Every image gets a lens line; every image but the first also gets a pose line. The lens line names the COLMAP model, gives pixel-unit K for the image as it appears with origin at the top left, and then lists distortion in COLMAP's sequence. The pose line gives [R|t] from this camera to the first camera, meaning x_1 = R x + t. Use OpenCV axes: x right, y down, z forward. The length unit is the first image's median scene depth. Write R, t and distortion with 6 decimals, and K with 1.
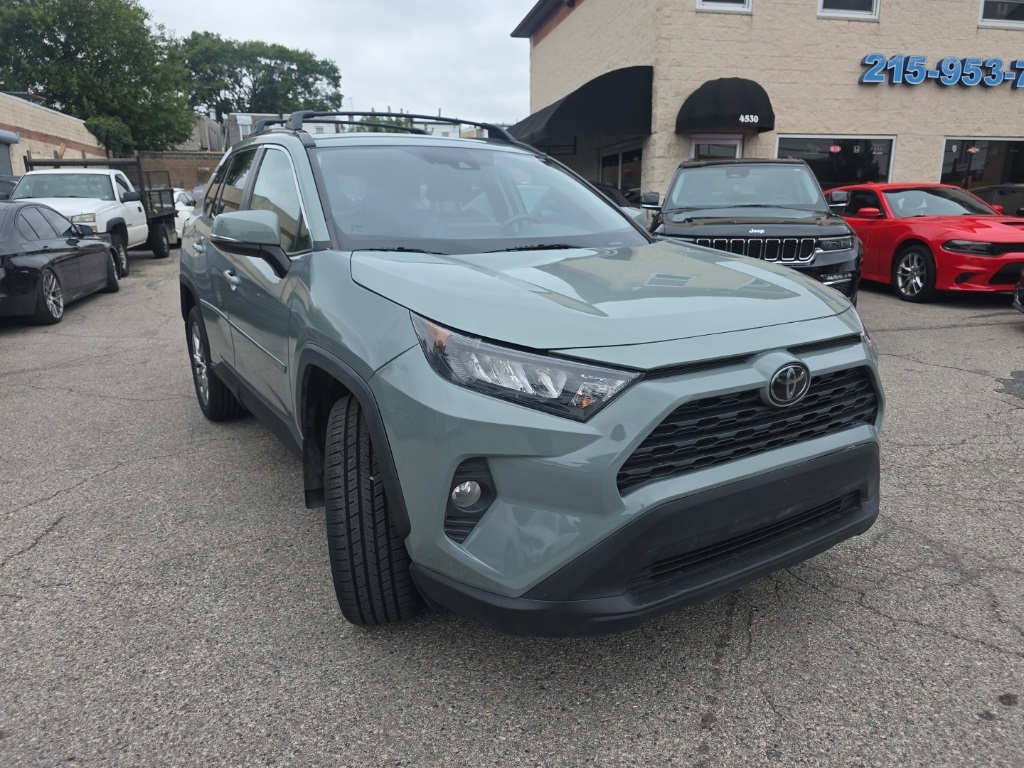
lens RADIAL K [[684.3, 0, 516.3], [0, 684.3, 385.0], [0, 0, 1]] dist [0.044227, -0.042698]
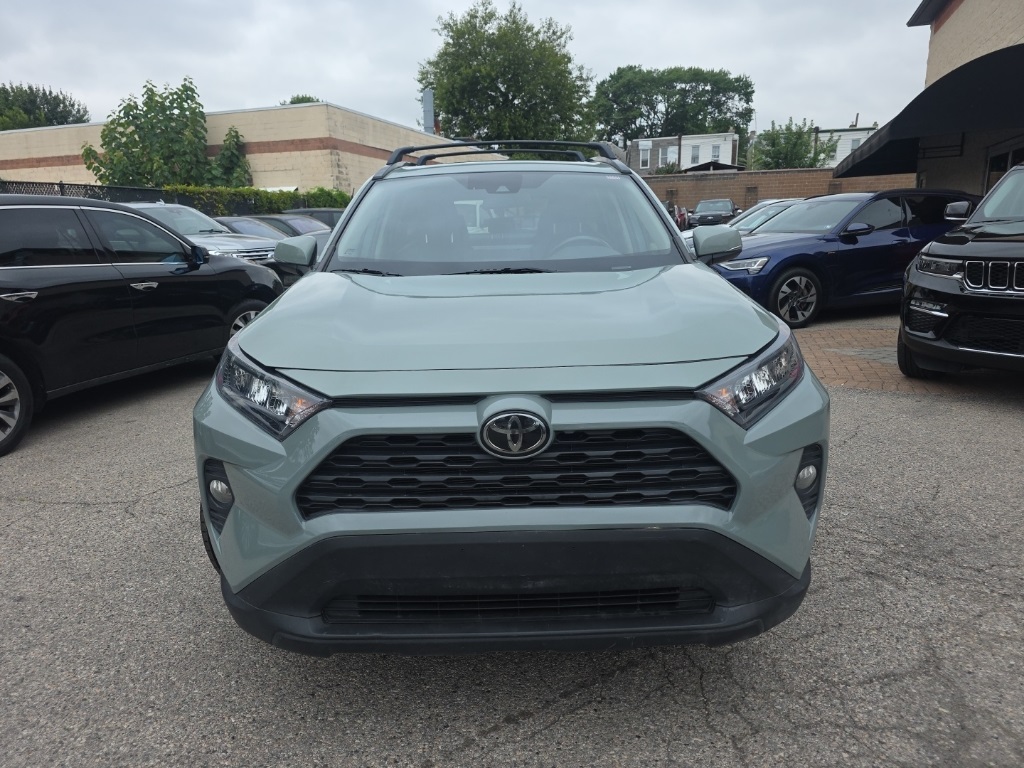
lens RADIAL K [[684.3, 0, 511.5], [0, 684.3, 390.8], [0, 0, 1]] dist [0.044227, -0.042698]
pose [[0.852226, 0.105872, -0.512349, 0.621718], [-0.114036, 0.993354, 0.015583, -0.051971], [0.510594, 0.045146, 0.858636, 0.190077]]
